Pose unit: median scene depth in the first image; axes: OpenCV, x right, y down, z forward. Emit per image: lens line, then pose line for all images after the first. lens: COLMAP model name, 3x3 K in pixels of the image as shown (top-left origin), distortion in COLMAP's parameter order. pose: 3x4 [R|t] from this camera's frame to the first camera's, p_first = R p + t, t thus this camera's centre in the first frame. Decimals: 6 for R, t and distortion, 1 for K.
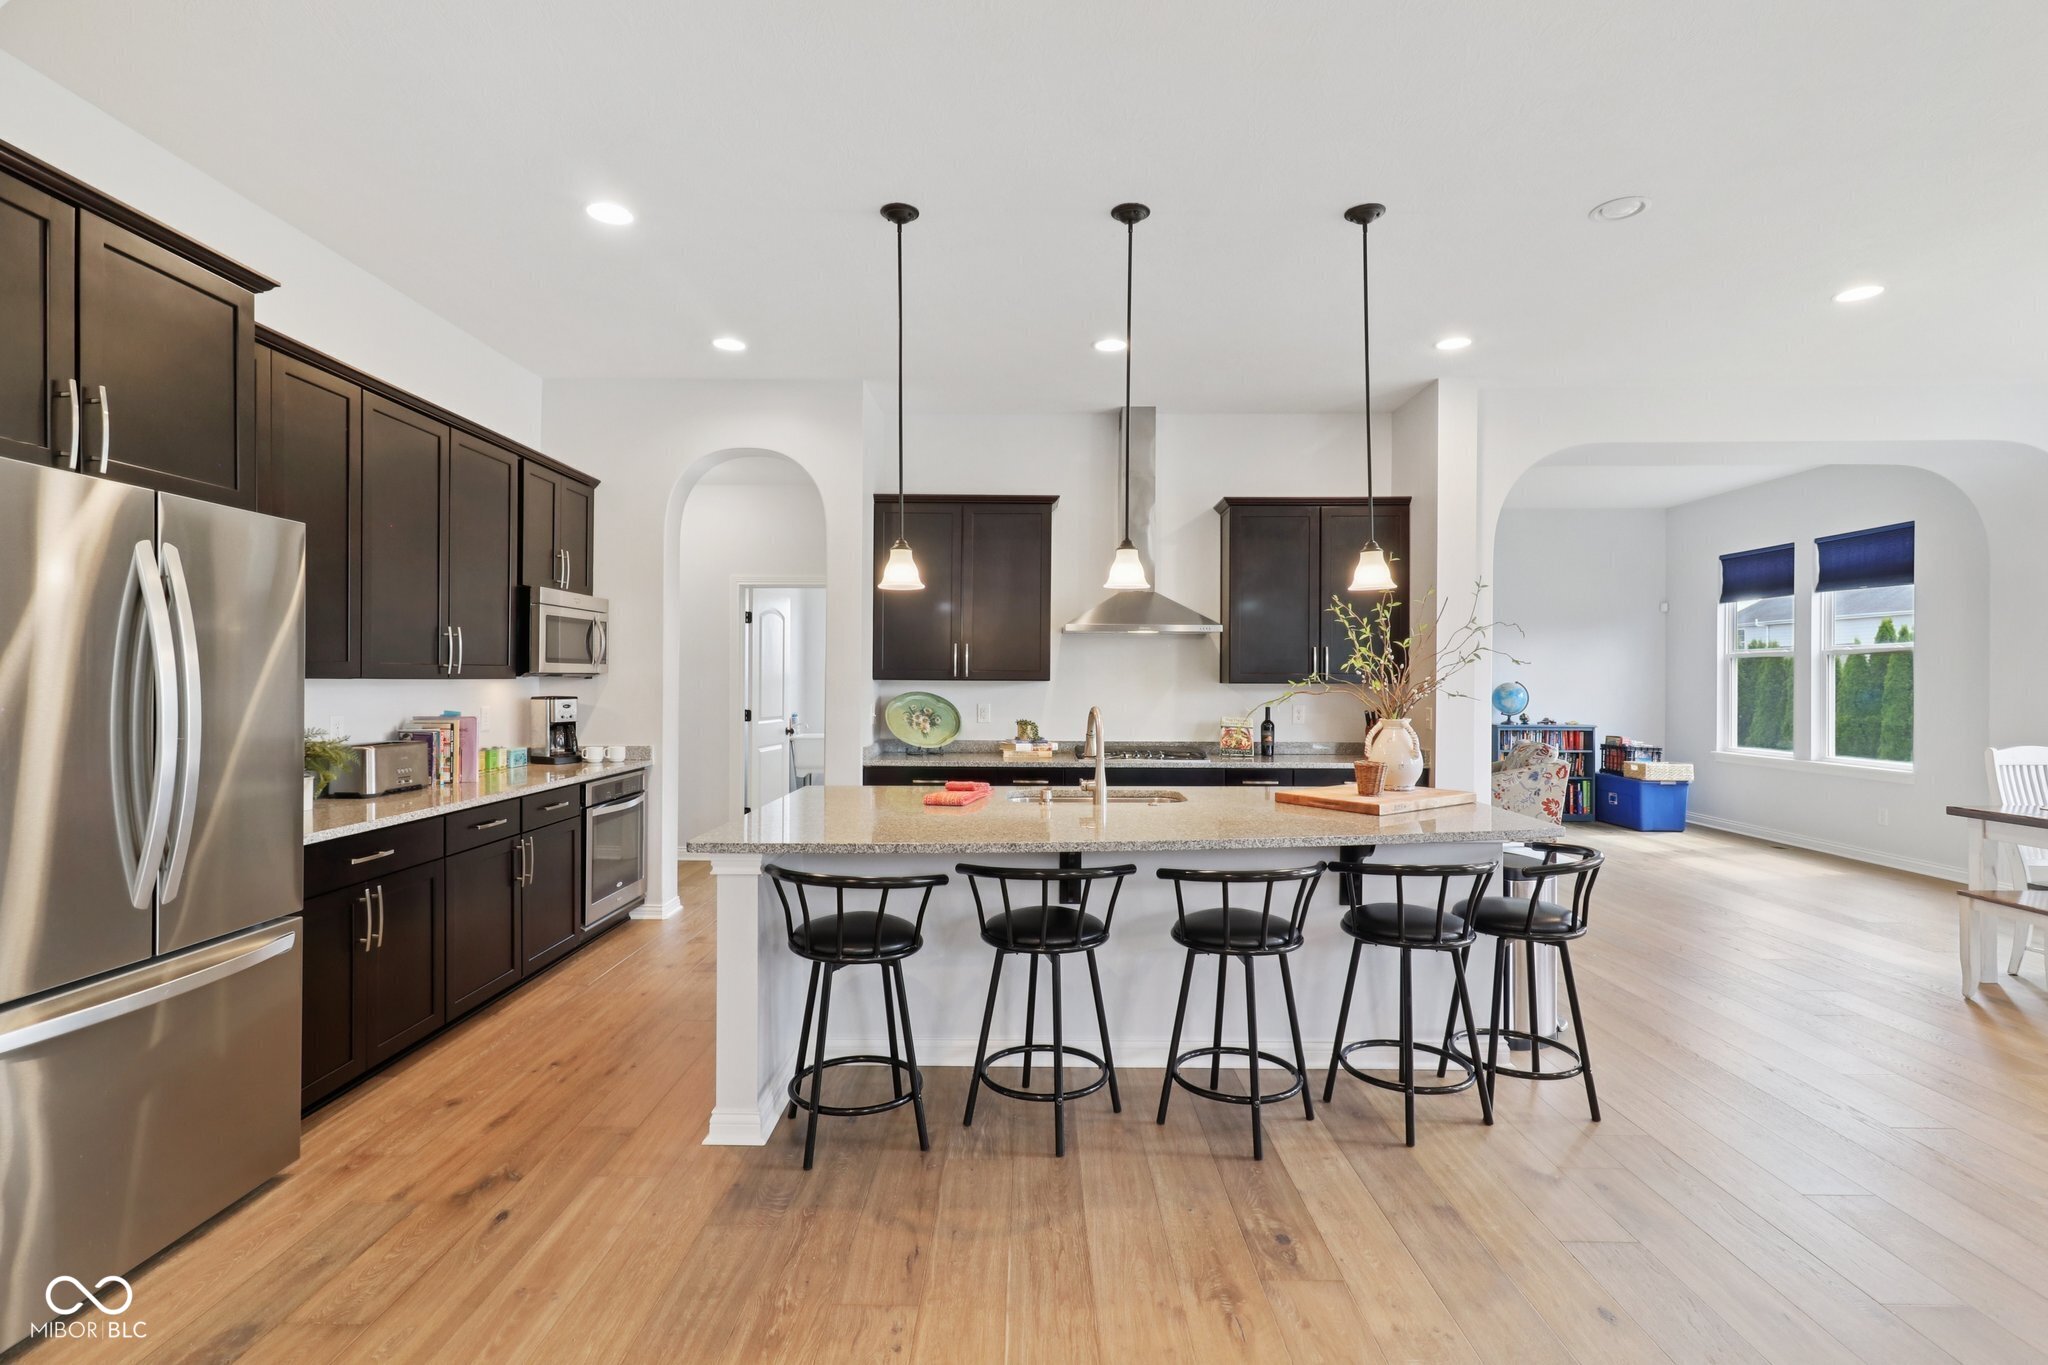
lens RADIAL K [[960.7, 0, 1014.4], [0, 960.7, 687.5], [0, 0, 1]] dist [0.000255, -0.007356]
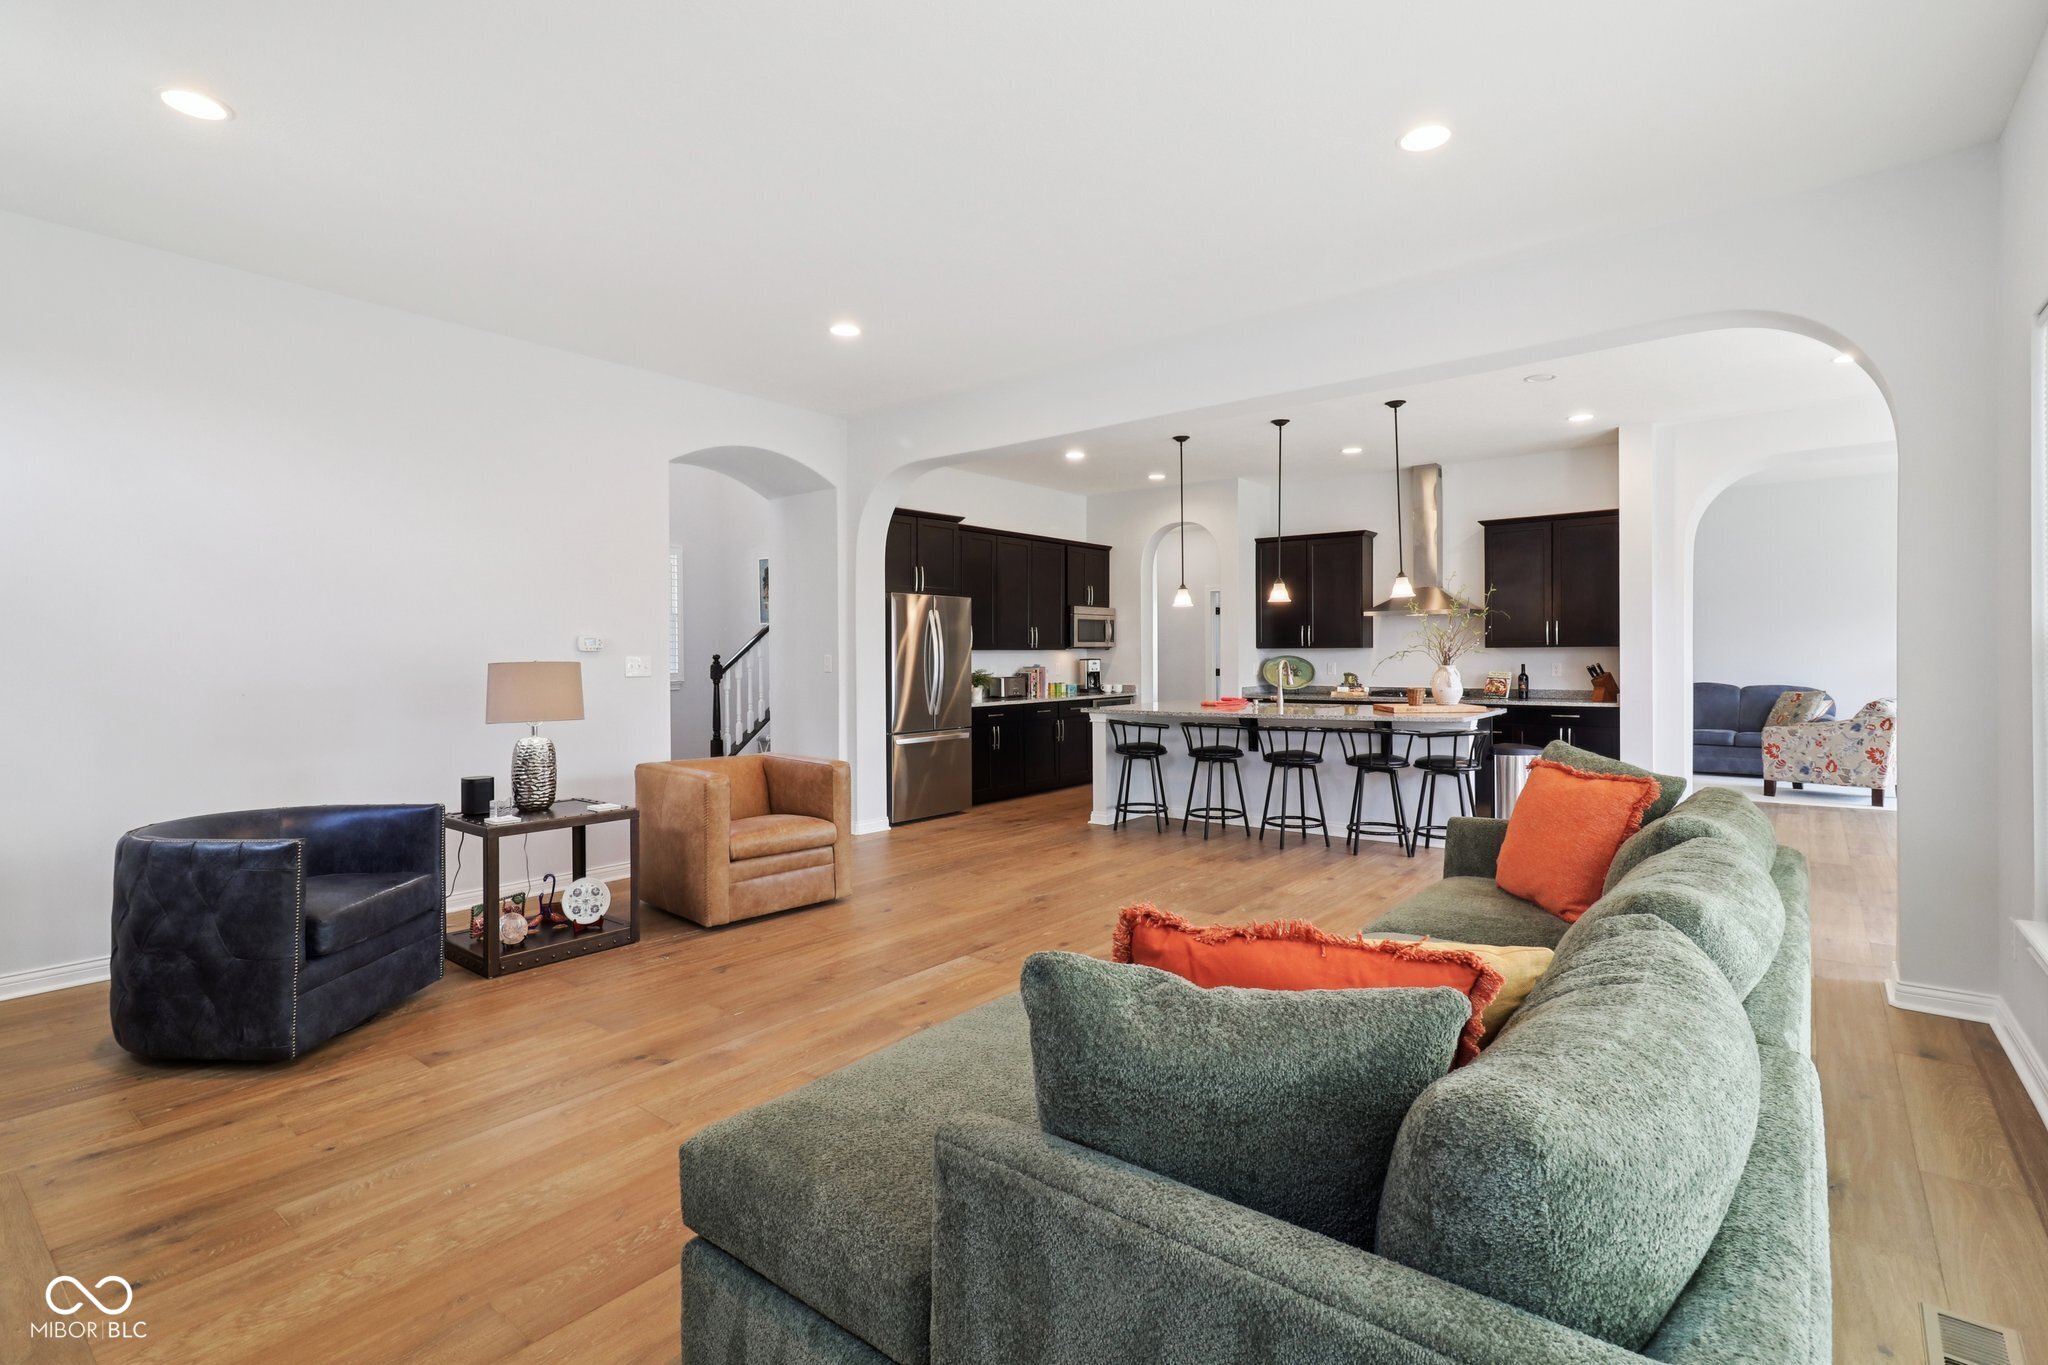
lens RADIAL K [[960.7, 0, 1033.9], [0, 960.7, 659.9], [0, 0, 1]] dist [0.000255, -0.007356]
pose [[0.796397, -0.005490, -0.604749, 0.535961], [0.005923, 0.999982, -0.001278, 0.011064], [0.604745, -0.002564, 0.796415, -0.556211]]
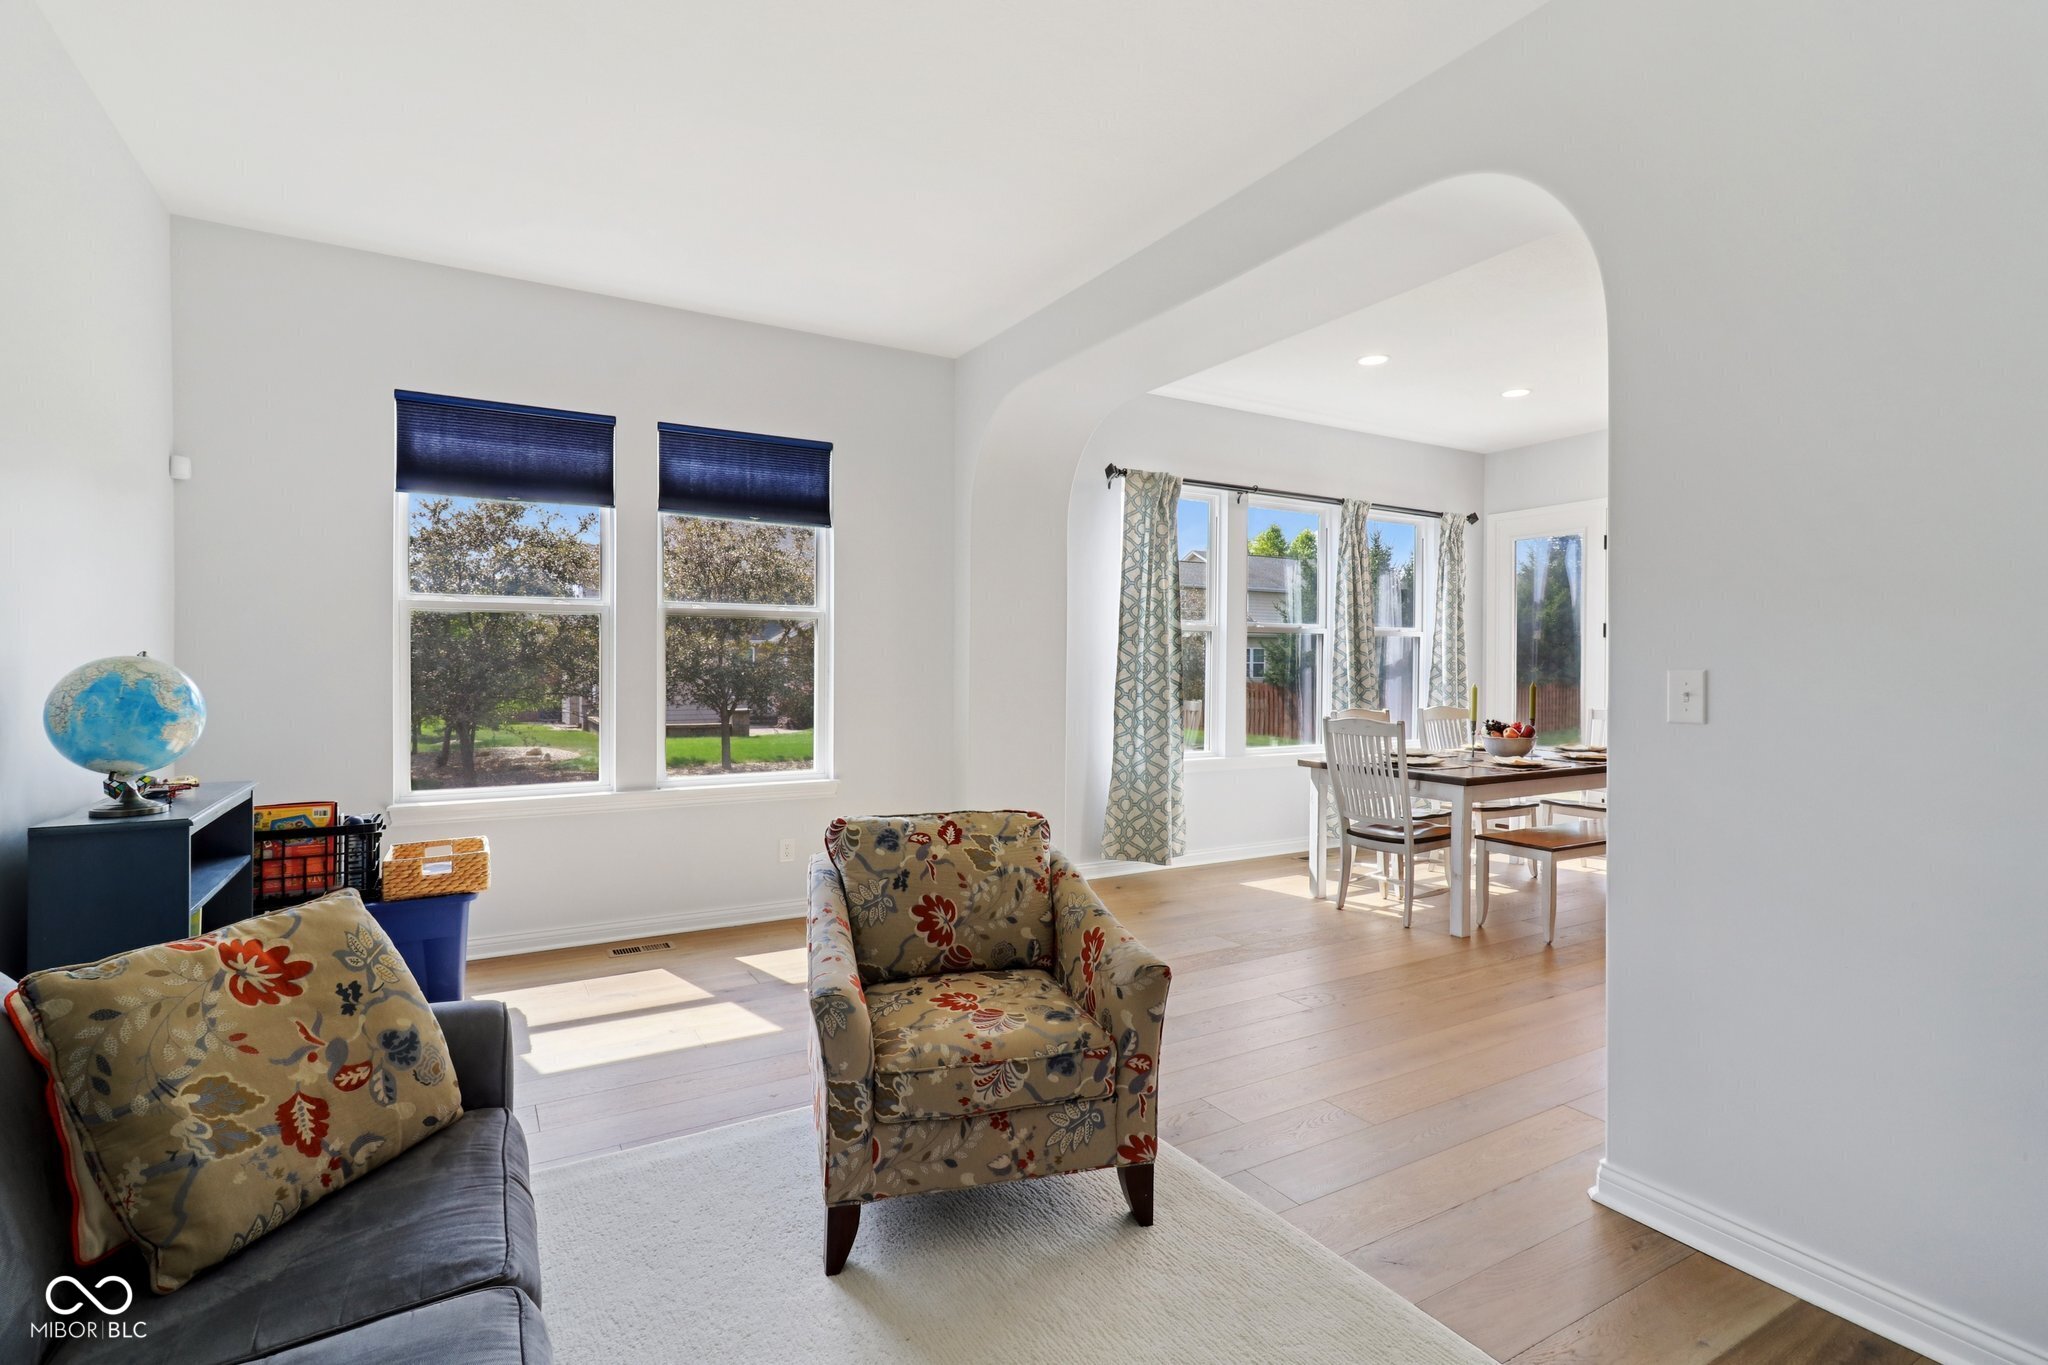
lens RADIAL K [[960.7, 0, 1011.8], [0, 960.7, 673.0], [0, 0, 1]] dist [0.000255, -0.007356]
pose [[-0.507650, -0.010149, 0.861504, 0.250491], [-0.001030, 0.999937, 0.011173, -0.005077], [-0.861563, 0.004784, -0.507628, 1.381894]]
